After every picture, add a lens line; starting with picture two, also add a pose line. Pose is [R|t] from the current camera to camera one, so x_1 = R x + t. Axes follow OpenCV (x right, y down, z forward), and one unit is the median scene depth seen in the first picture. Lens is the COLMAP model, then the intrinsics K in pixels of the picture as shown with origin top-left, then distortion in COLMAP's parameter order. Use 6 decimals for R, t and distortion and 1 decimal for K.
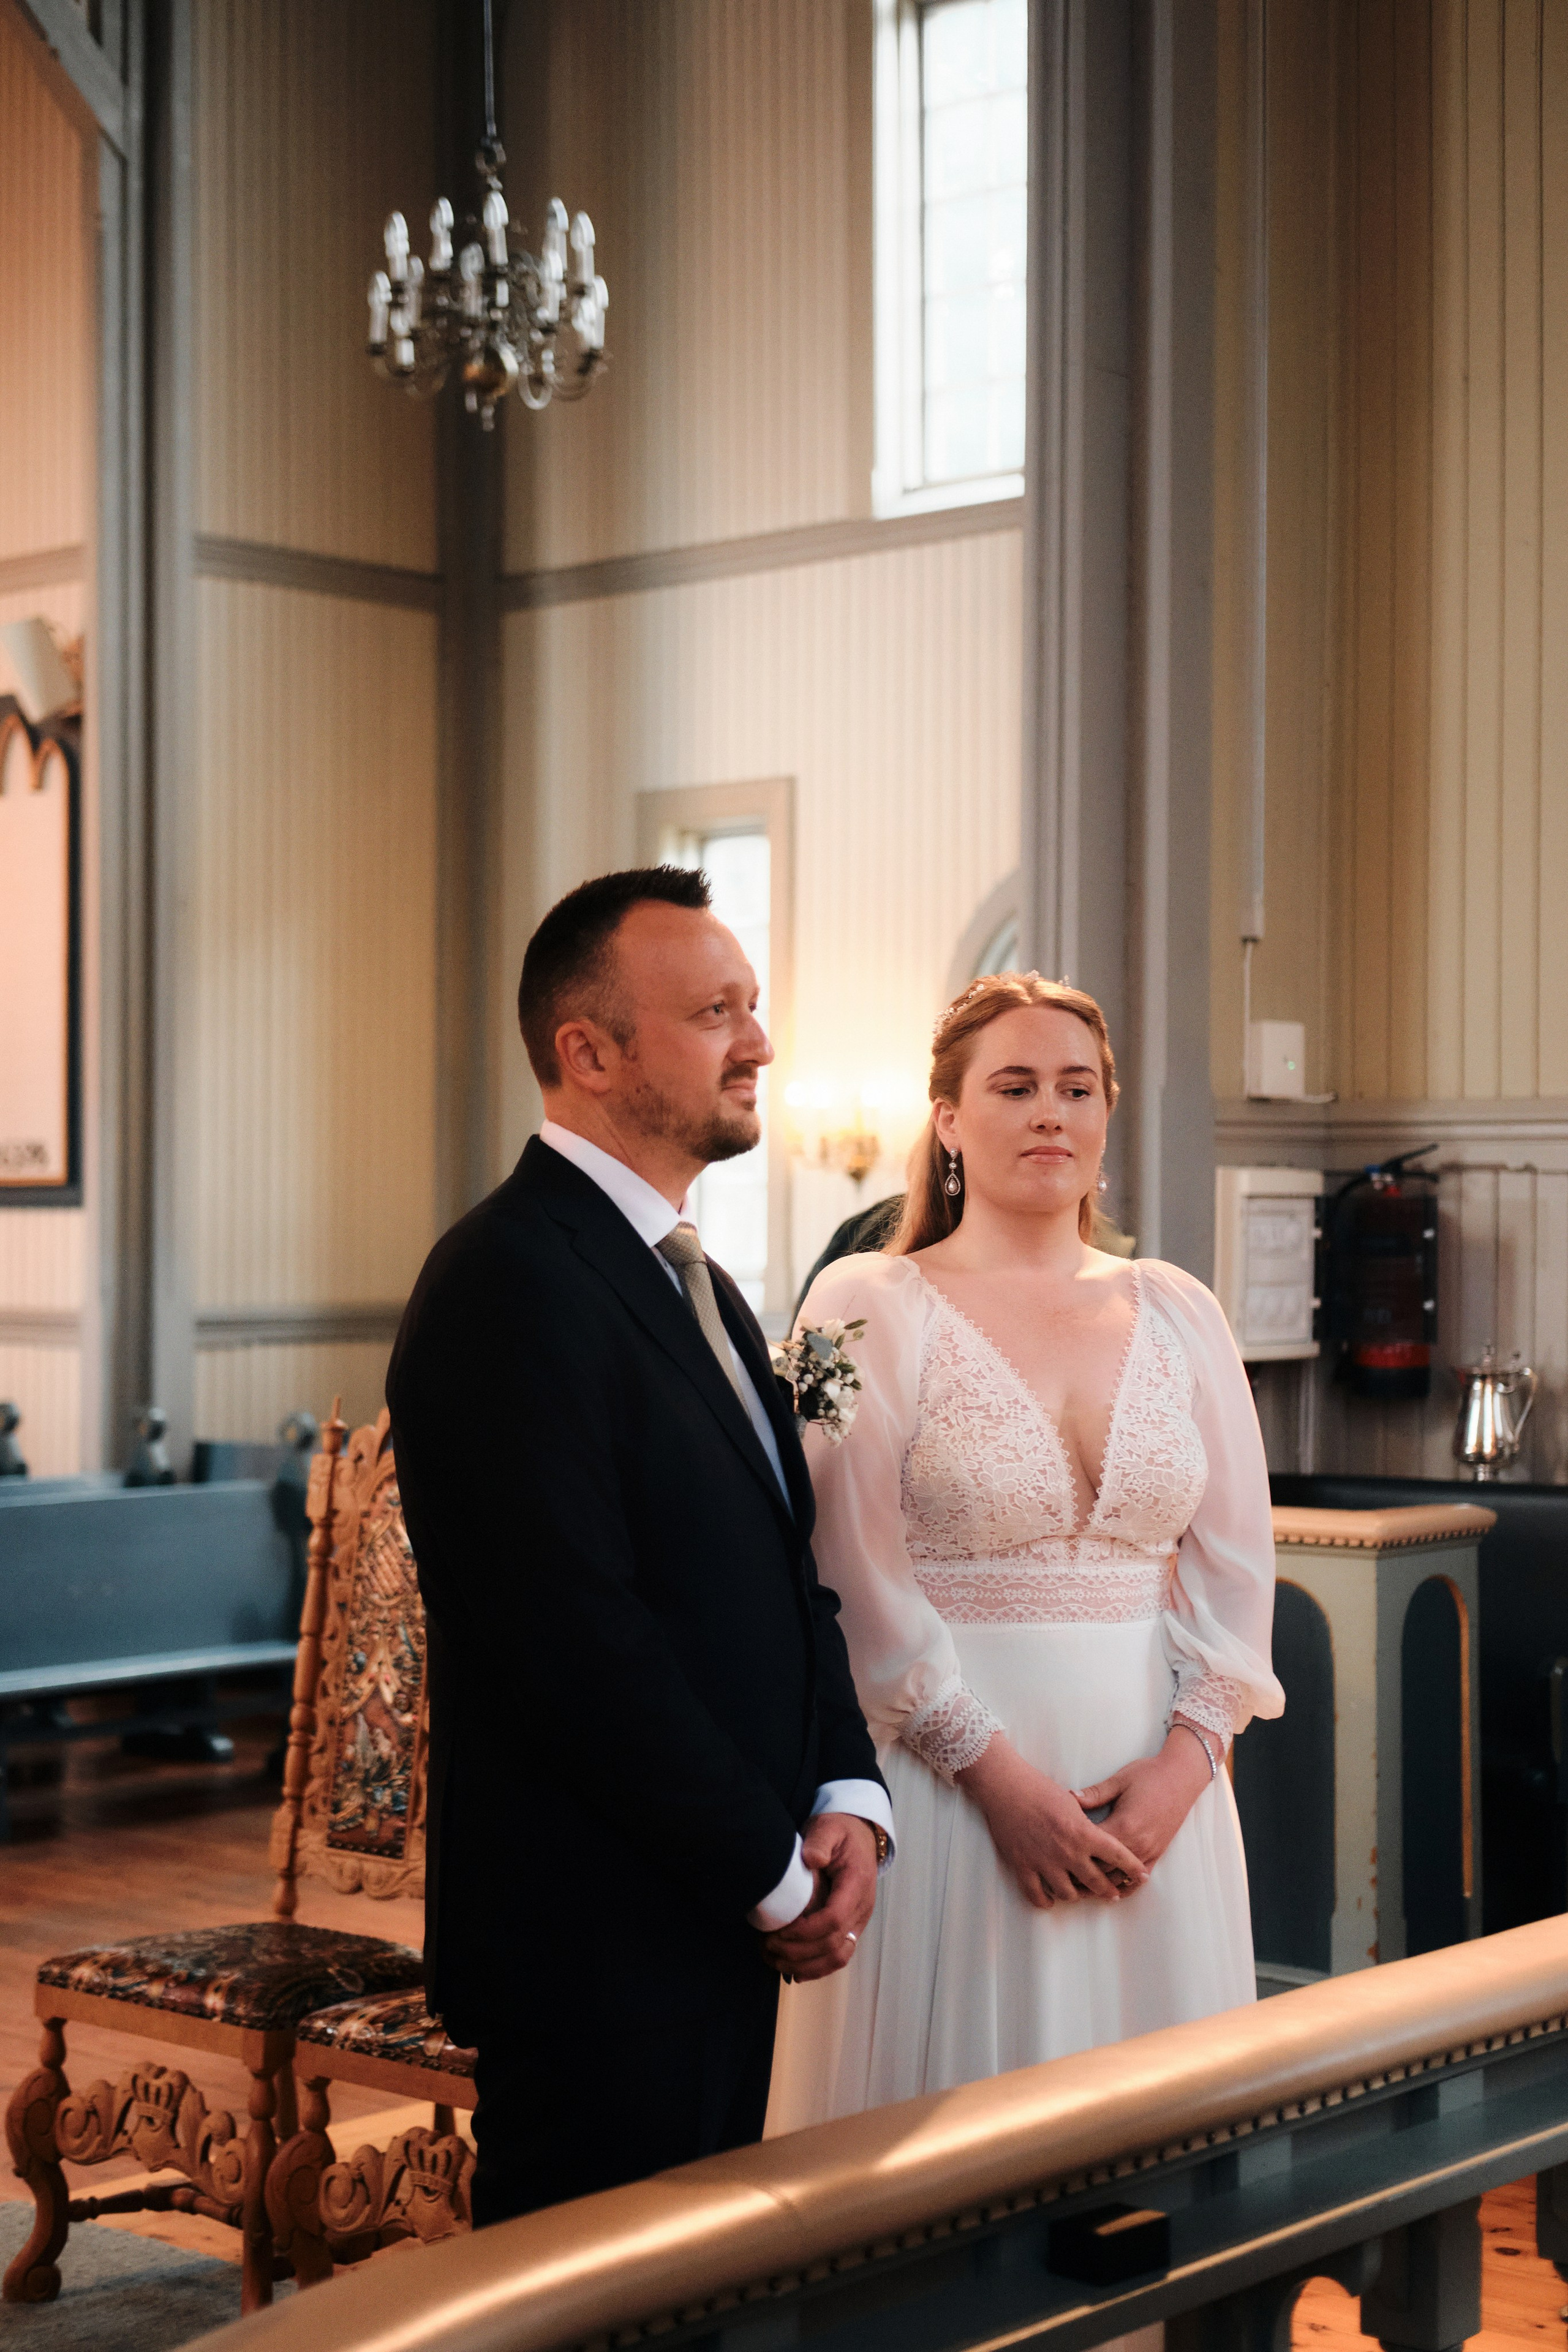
lens RADIAL K [[3634.5, 0, 784.5], [0, 3634.5, 1207.4], [0, 0, 1]] dist [0.030174, 0.009809]
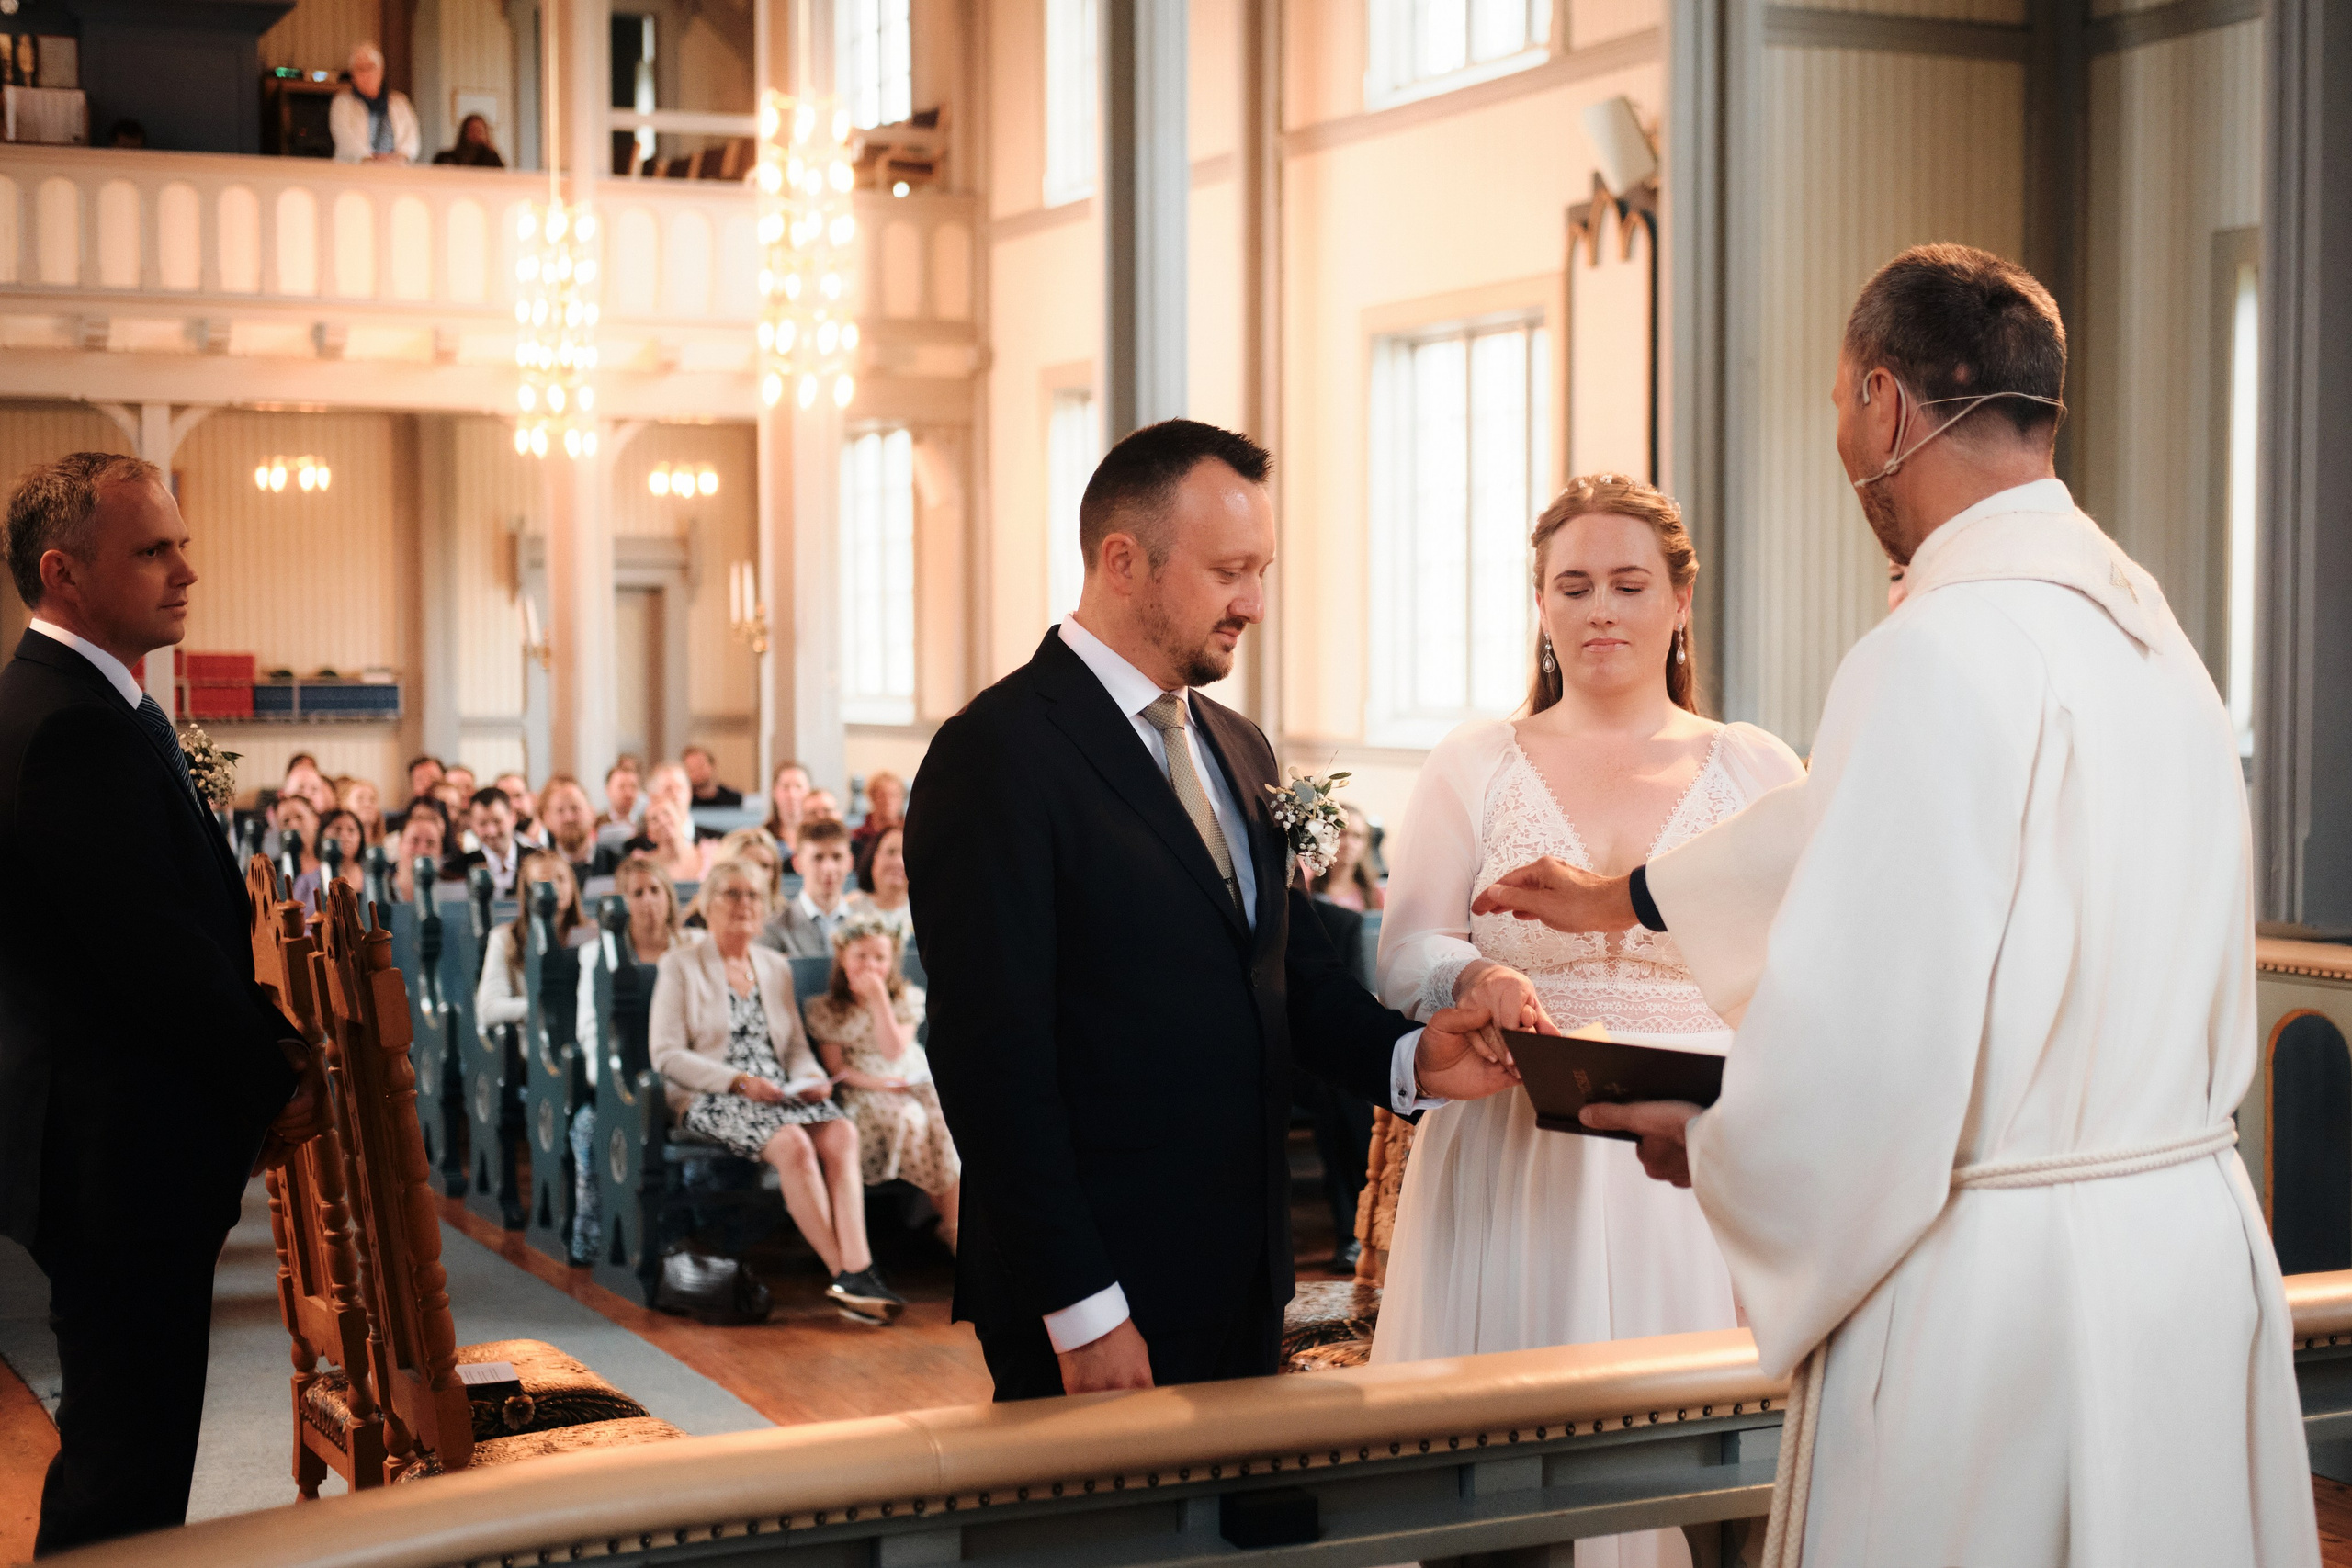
lens RADIAL K [[3613.5, 0, 1227.8], [0, 3613.5, 829.0], [0, 0, 1]] dist [0.017862, -0.050014]
pose [[0.921934, 0.016248, -0.387005, 0.102182], [0.003675, 0.998708, 0.050685, -0.002742], [0.387329, -0.048151, 0.920683, -0.025996]]
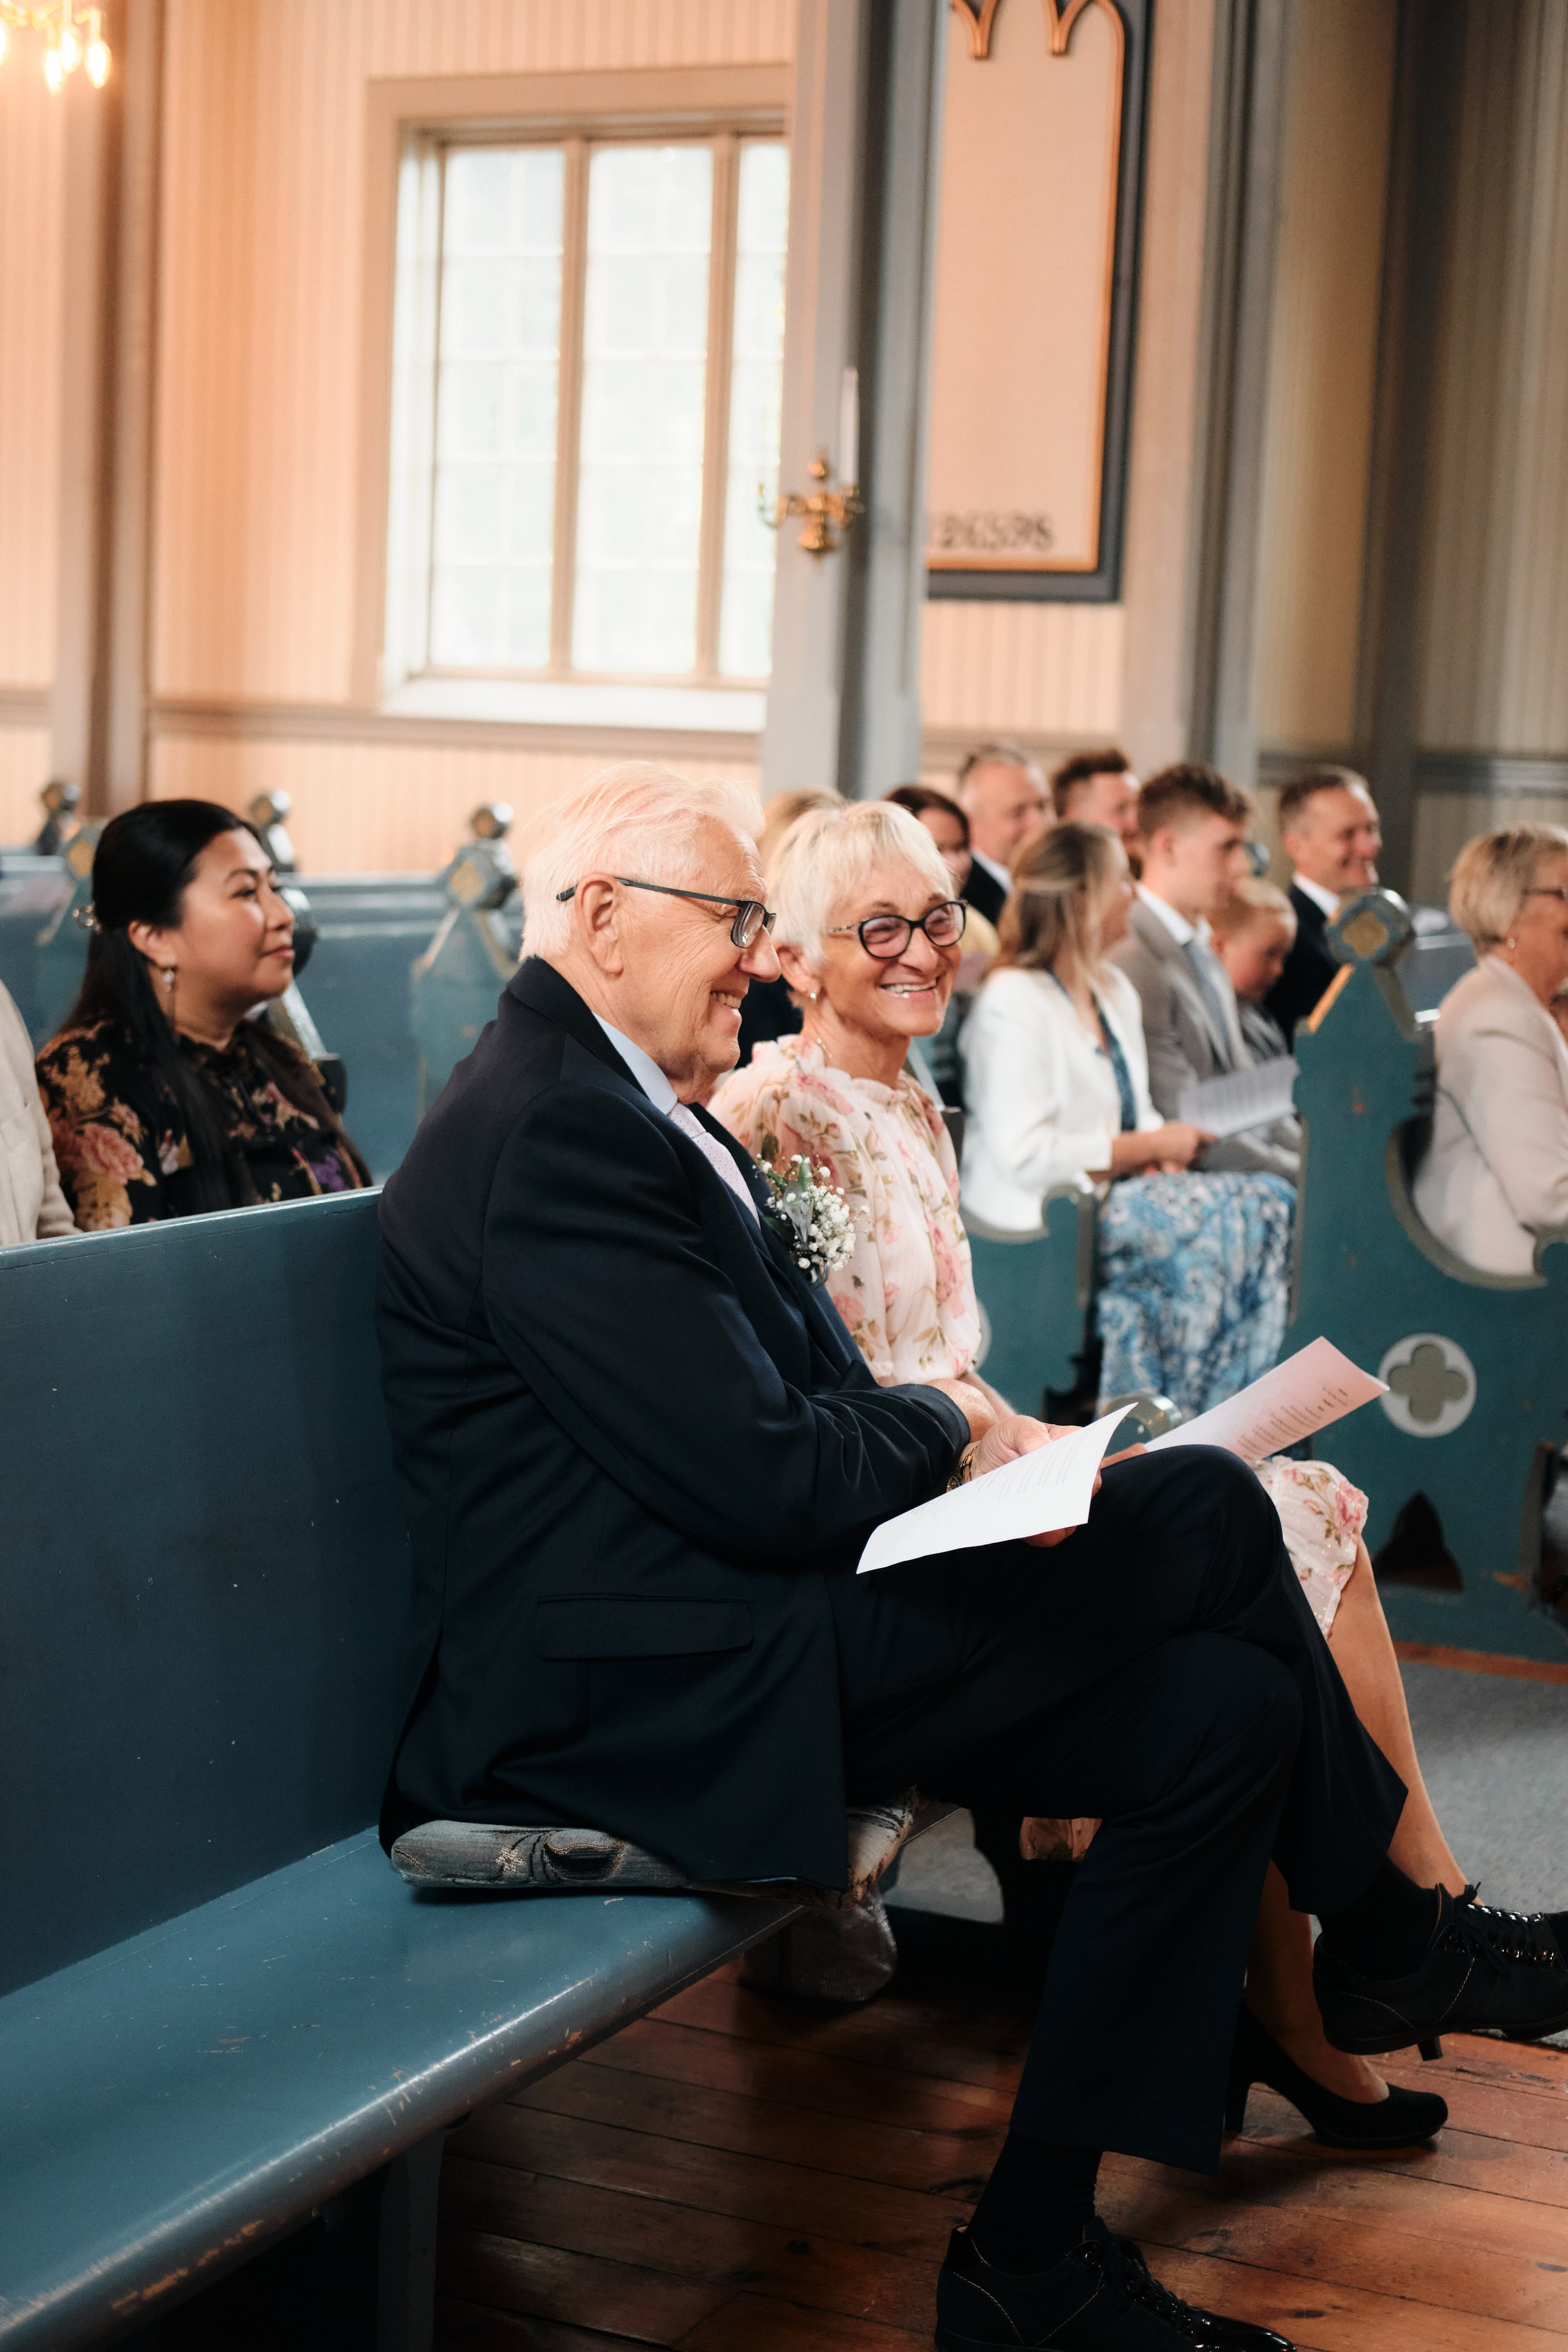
lens RADIAL K [[3631.4, 0, 784.0], [0, 3631.4, 1176.0], [0, 0, 1]] dist [0.039112, -0.110520]
pose [[0.956531, 0.010535, 0.291441, -0.499587], [-0.045421, 0.992534, 0.113197, 0.038260], [-0.288072, -0.121514, 0.949868, 0.260832]]
